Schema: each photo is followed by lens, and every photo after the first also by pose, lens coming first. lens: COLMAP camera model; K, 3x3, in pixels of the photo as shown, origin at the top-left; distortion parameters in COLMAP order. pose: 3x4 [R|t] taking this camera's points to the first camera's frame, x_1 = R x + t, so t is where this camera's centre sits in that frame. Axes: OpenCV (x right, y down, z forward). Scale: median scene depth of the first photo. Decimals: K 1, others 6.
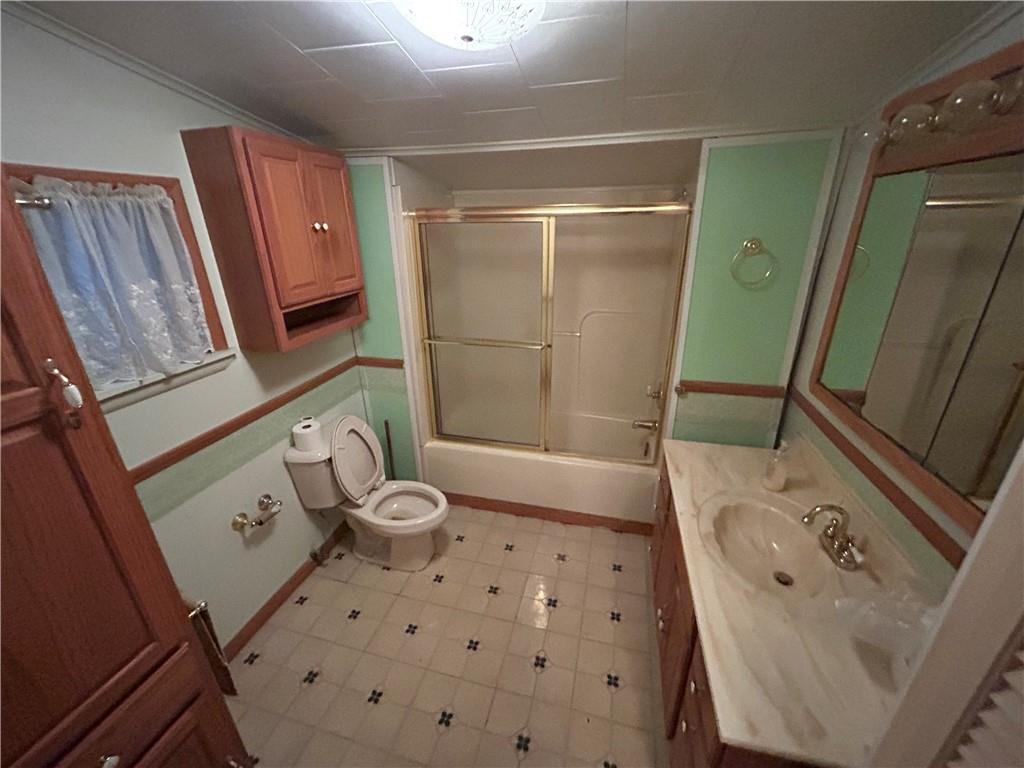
lens RADIAL K [[412.1, 0, 512.5], [0, 412.1, 383.3], [0, 0, 1]] dist [-0.002985, -0.000150]
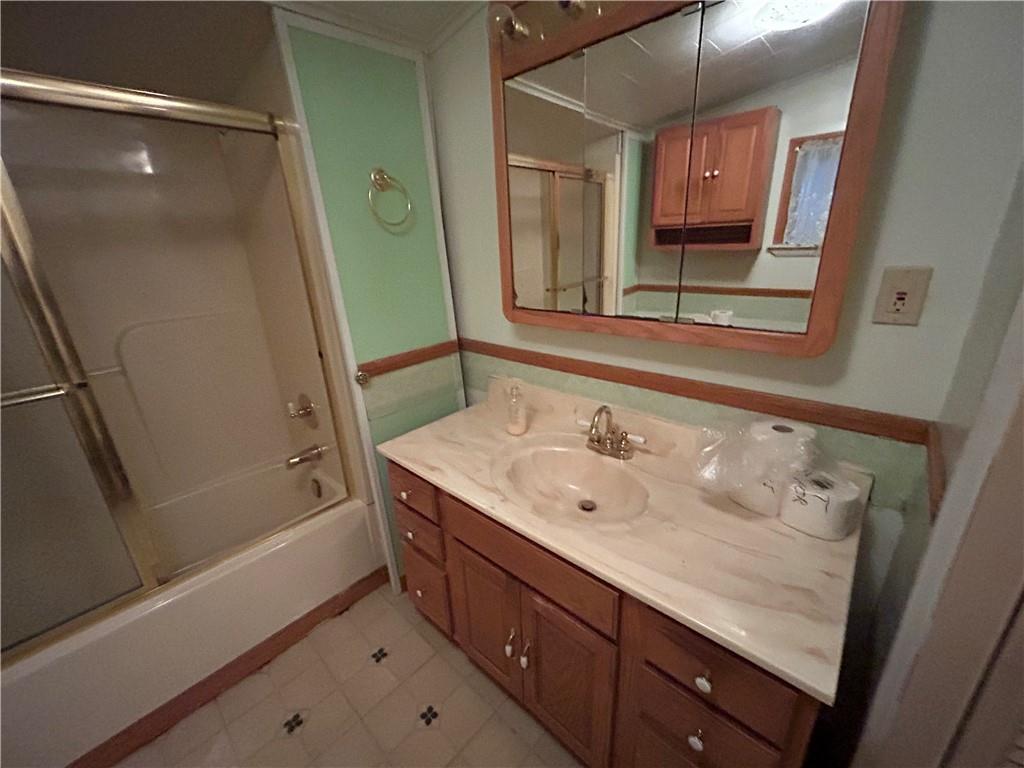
lens RADIAL K [[412.1, 0, 514.3], [0, 412.1, 389.2], [0, 0, 1]] dist [-0.002985, -0.000150]
pose [[0.464152, -0.308396, 0.830334, -0.083581], [0.354885, 0.923648, 0.144675, 0.024082], [-0.811554, 0.227522, 0.538158, 0.396369]]
